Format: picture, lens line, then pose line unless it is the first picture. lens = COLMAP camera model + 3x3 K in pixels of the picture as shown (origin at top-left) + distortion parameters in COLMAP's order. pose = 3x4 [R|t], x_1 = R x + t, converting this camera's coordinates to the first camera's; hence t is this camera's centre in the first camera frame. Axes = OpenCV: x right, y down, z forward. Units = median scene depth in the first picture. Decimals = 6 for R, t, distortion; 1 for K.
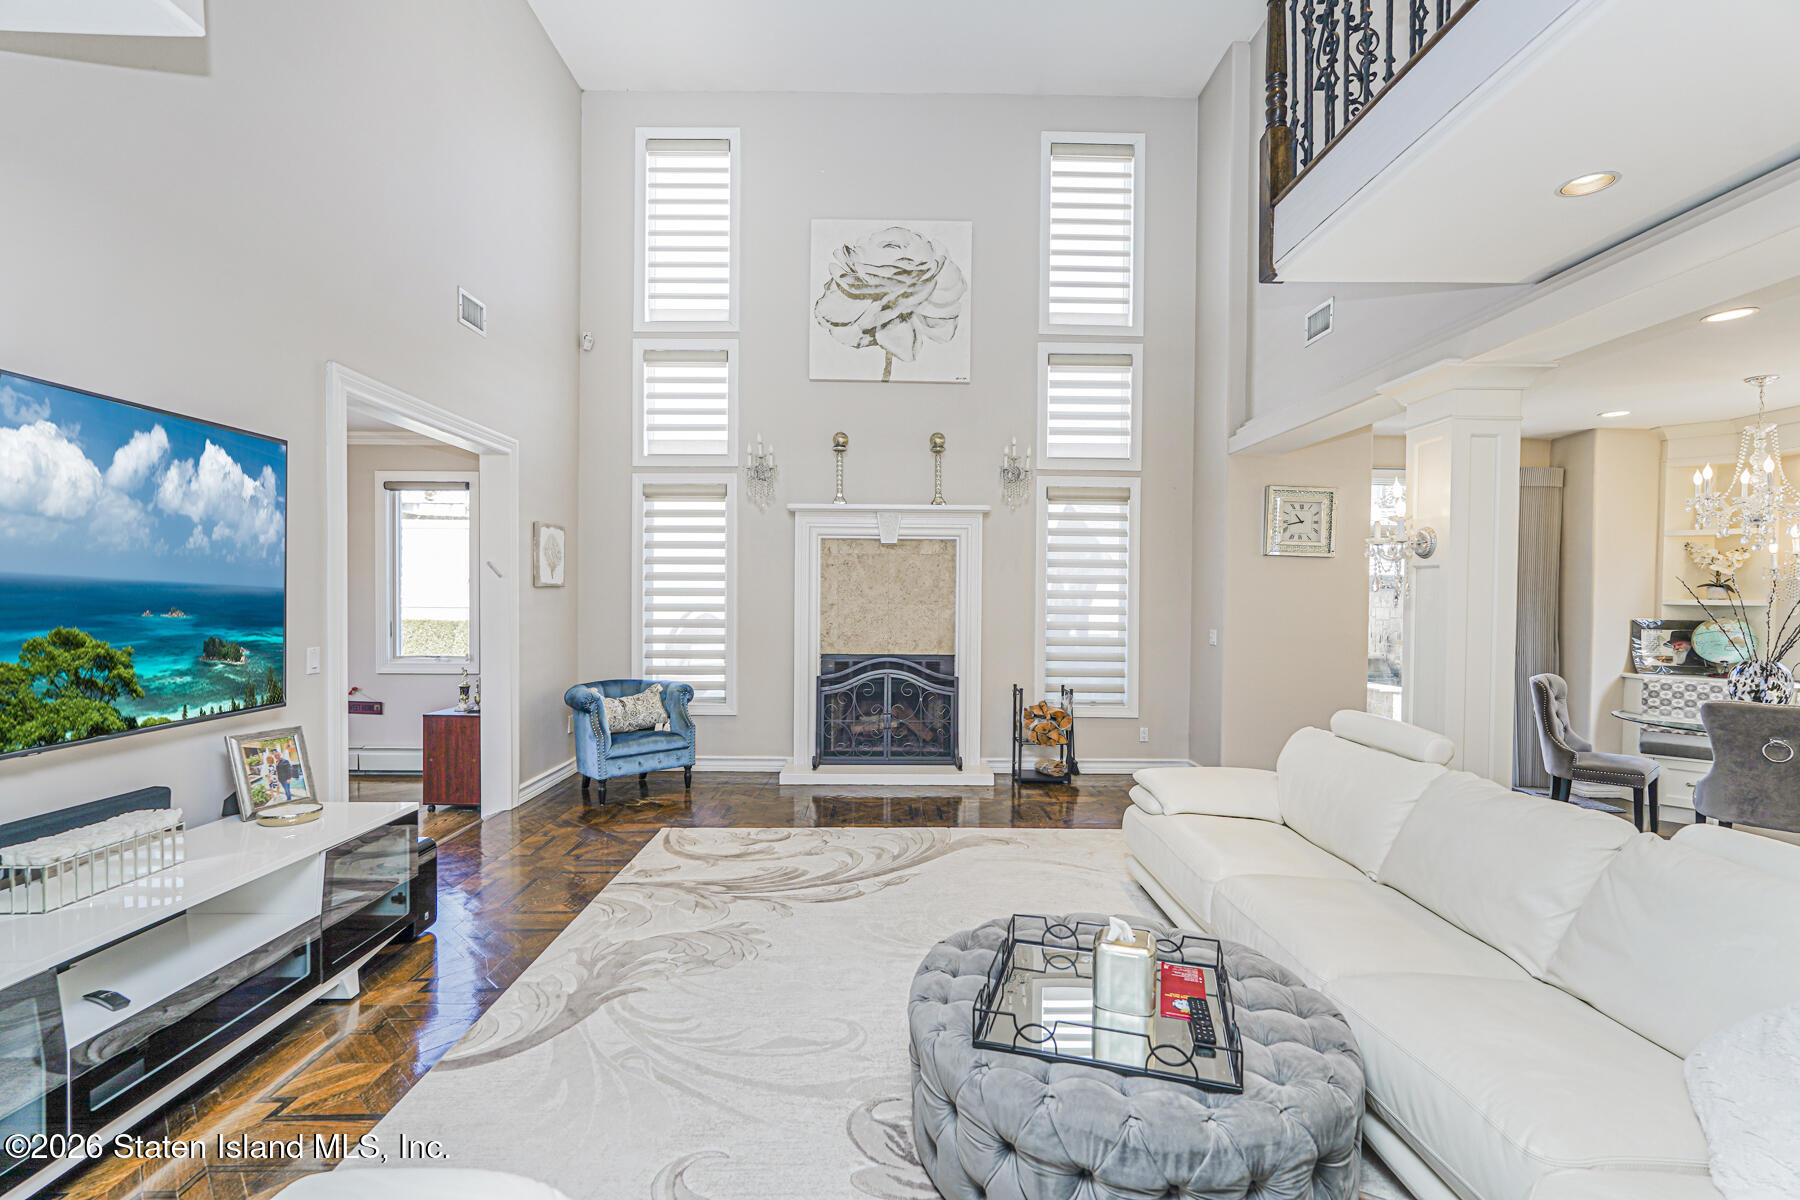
lens RADIAL K [[792.2, 0, 903.6], [0, 792.2, 605.3], [0, 0, 1]] dist [-0.007821, 0.000166]
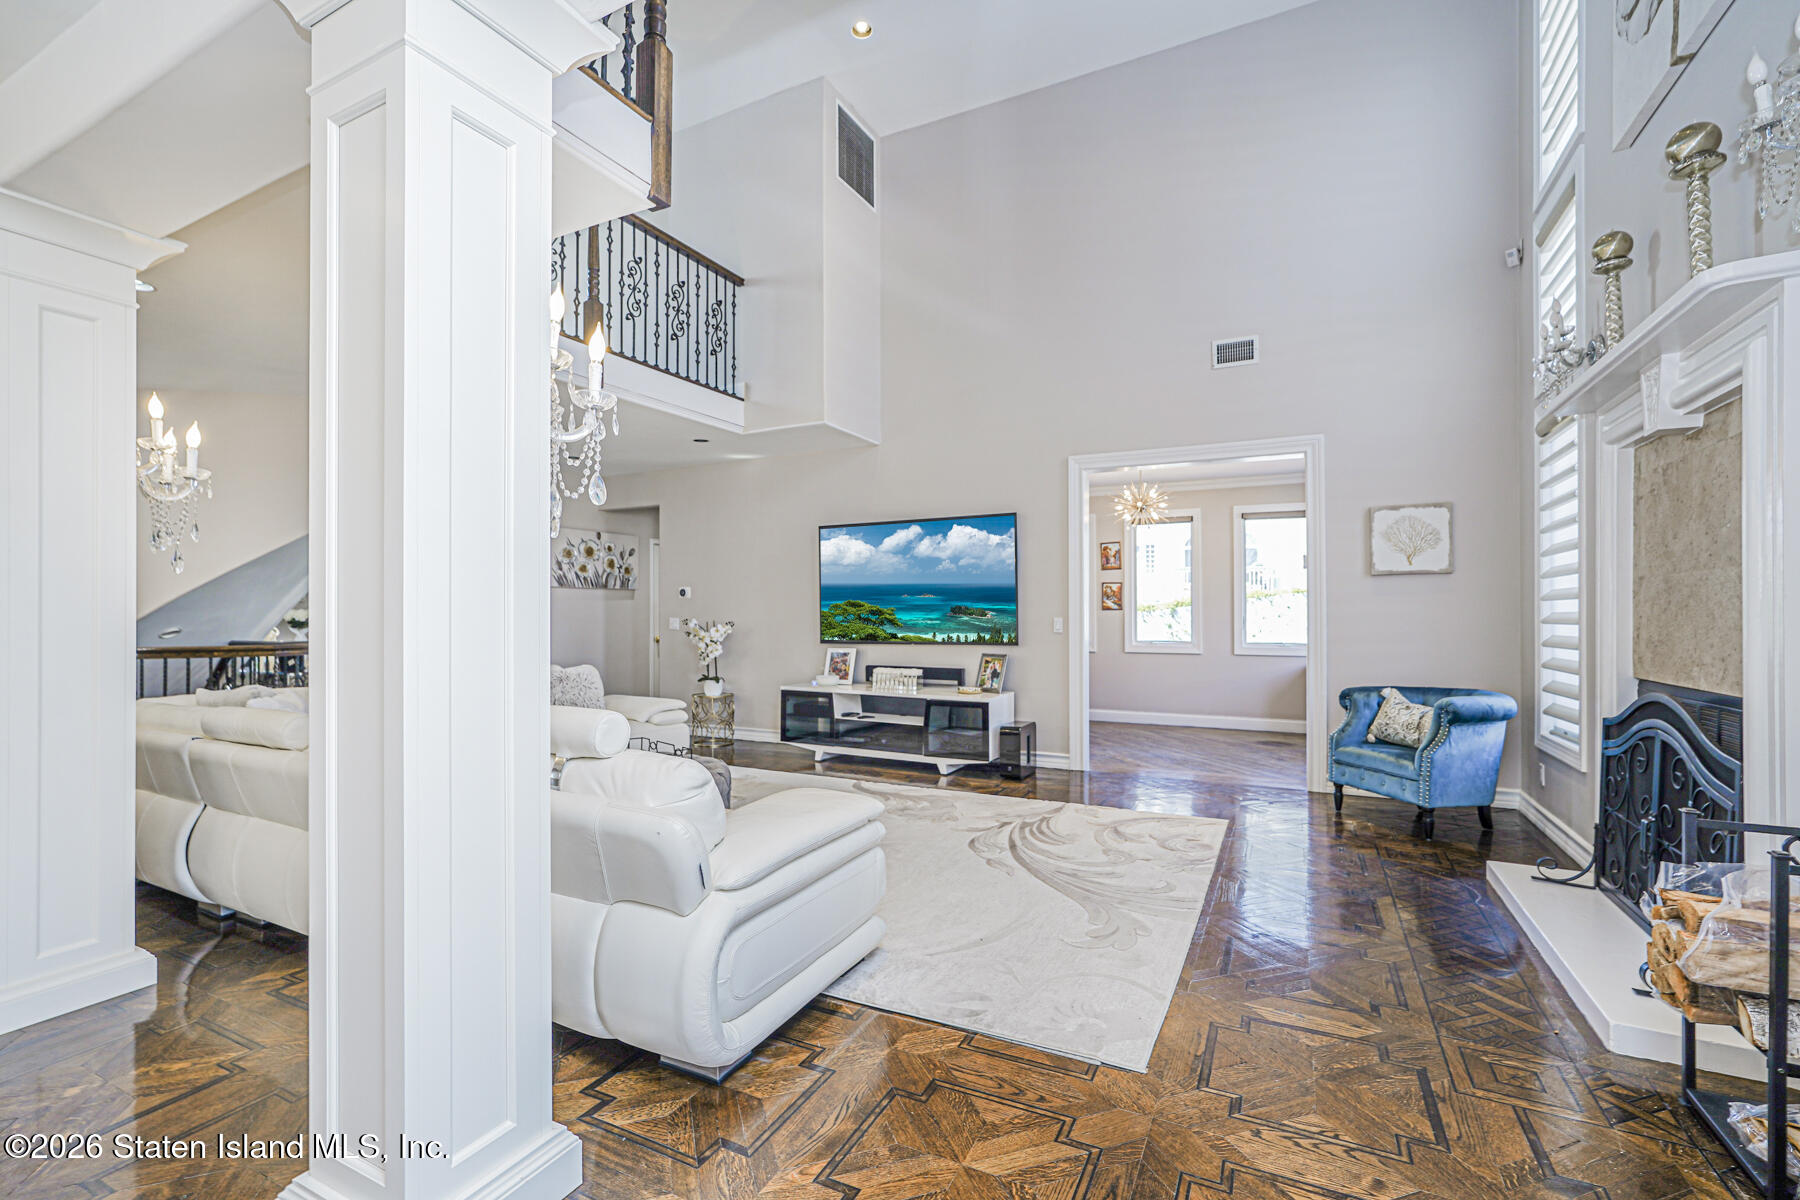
lens RADIAL K [[803.0, 0, 897.6], [0, 803.0, 603.5], [0, 0, 1]] dist [-0.017064, 0.010902]
pose [[-0.456689, -0.019012, -0.889423, 0.573214], [-0.015145, 0.999793, -0.013595, 0.028762], [0.889497, 0.007261, -0.456883, 0.832823]]
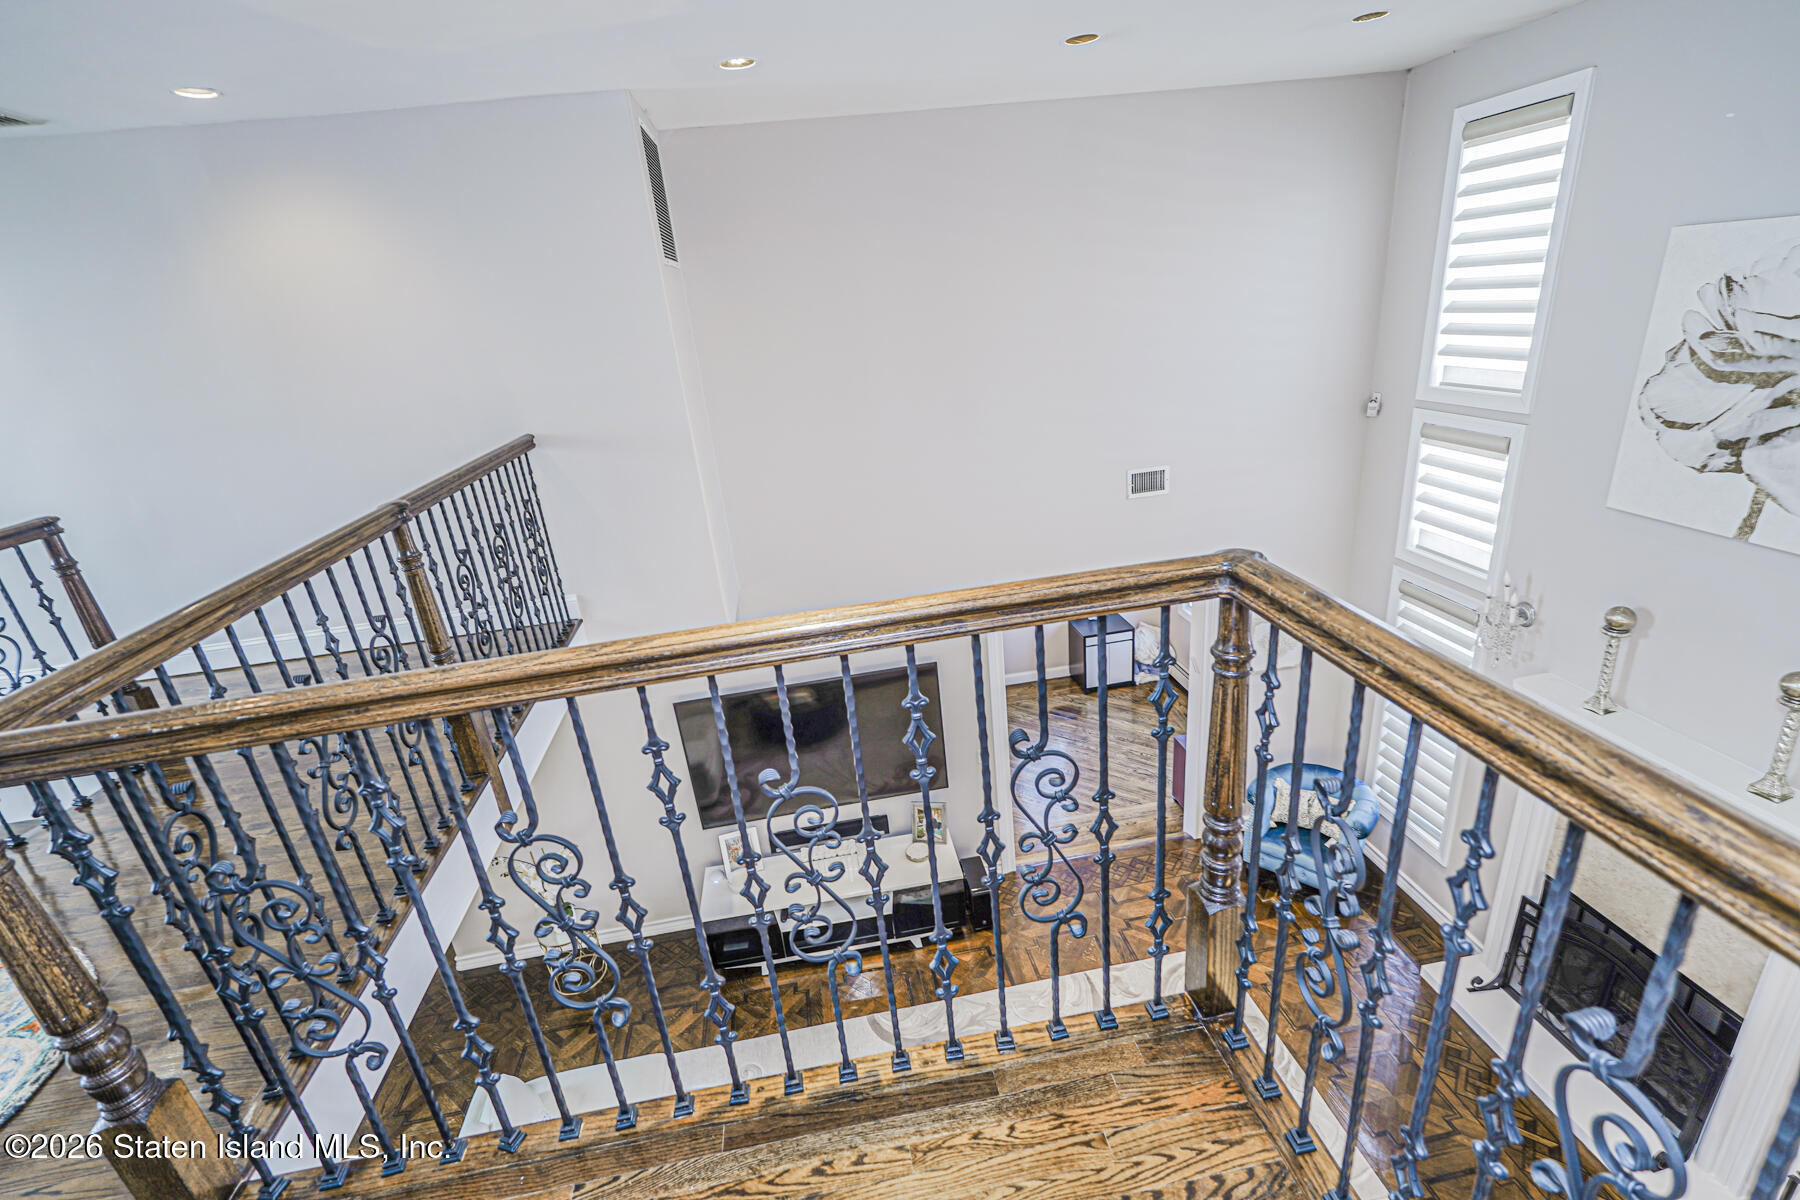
lens RADIAL K [[794.4, 0, 902.6], [0, 794.4, 606.7], [0, 0, 1]] dist [-0.000455, -0.000063]
pose [[0.137433, 0.337883, -0.931100, 0.419900], [0.087149, 0.932250, 0.351164, -0.482787], [0.986670, -0.129405, 0.098675, 0.375525]]
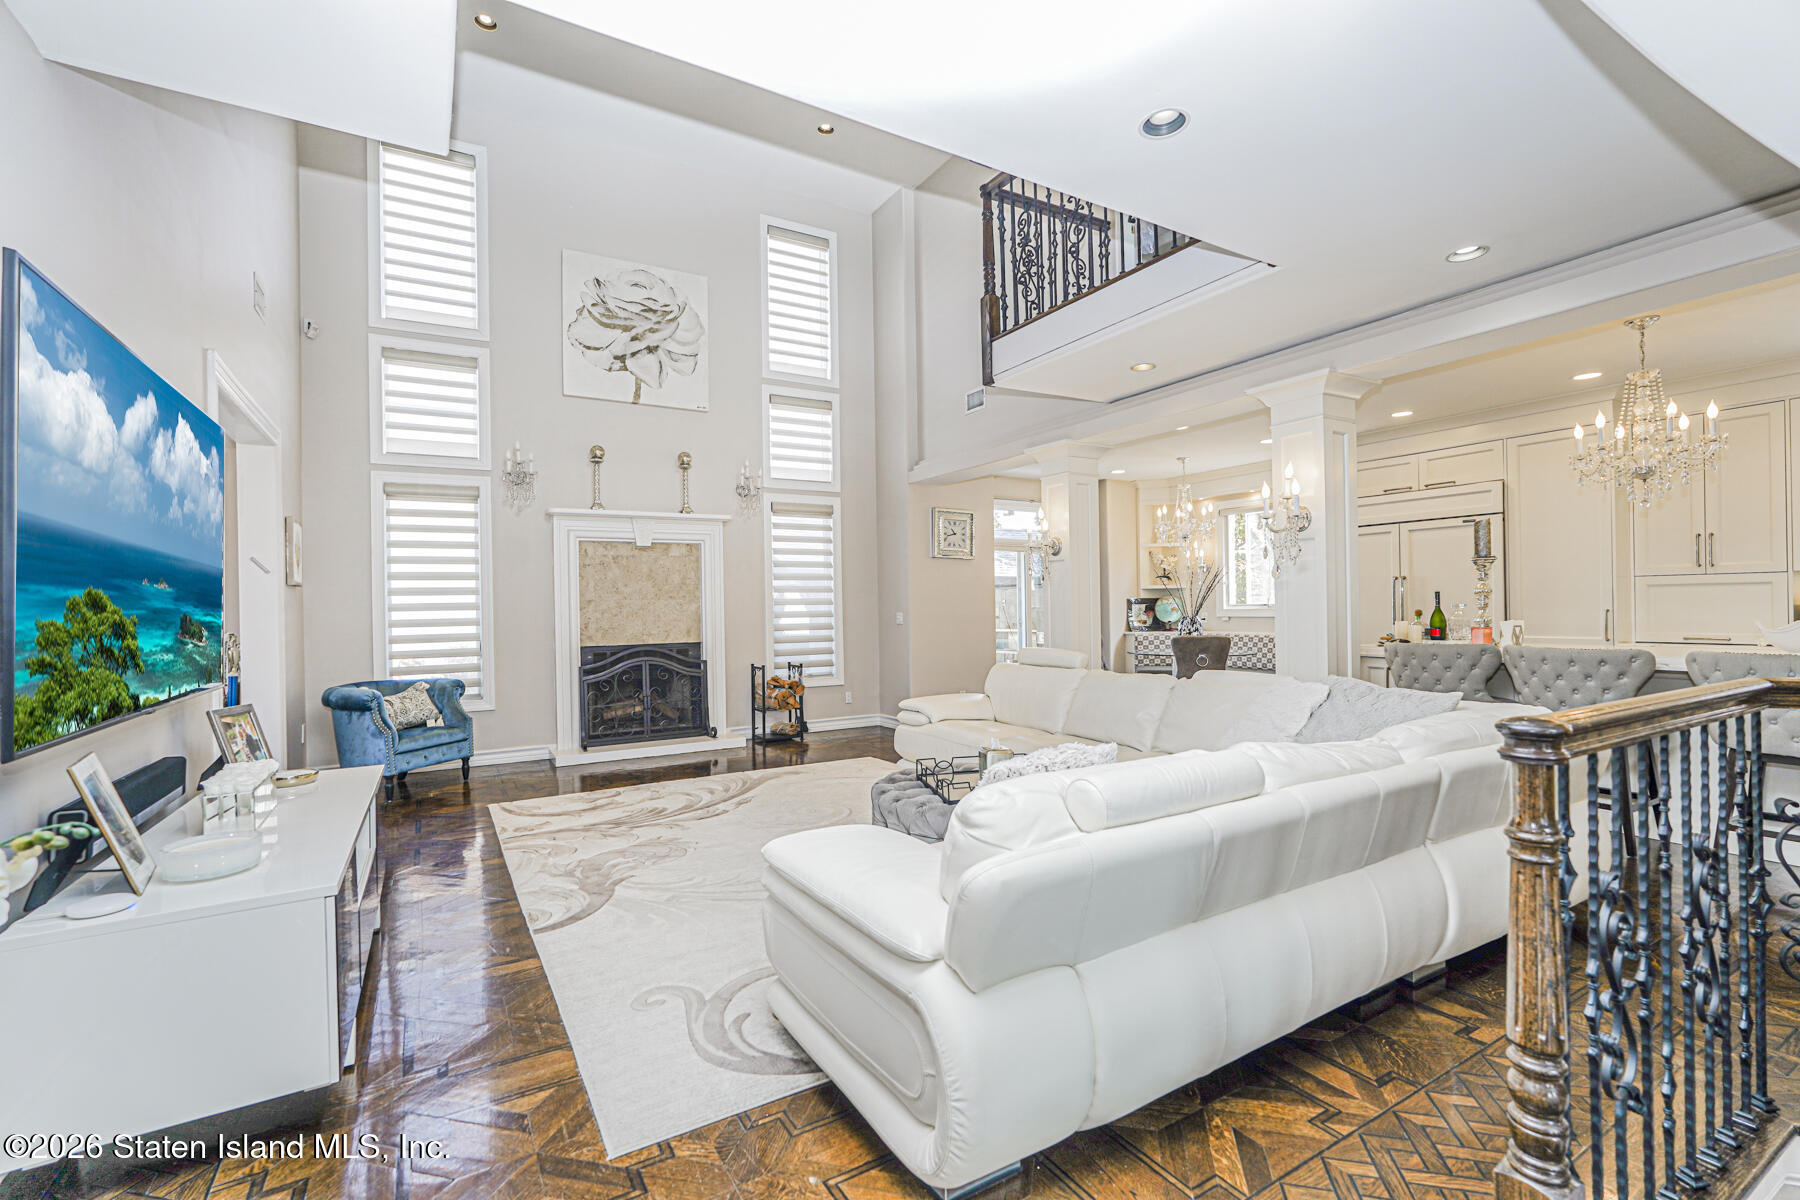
lens RADIAL K [[803.0, 0, 897.6], [0, 803.0, 603.5], [0, 0, 1]] dist [-0.017064, 0.010902]
pose [[0.865716, -0.021601, 0.500069, -0.278421], [0.032256, 0.999399, -0.012671, 0.030406], [-0.499495, 0.027100, 0.865893, -0.173839]]
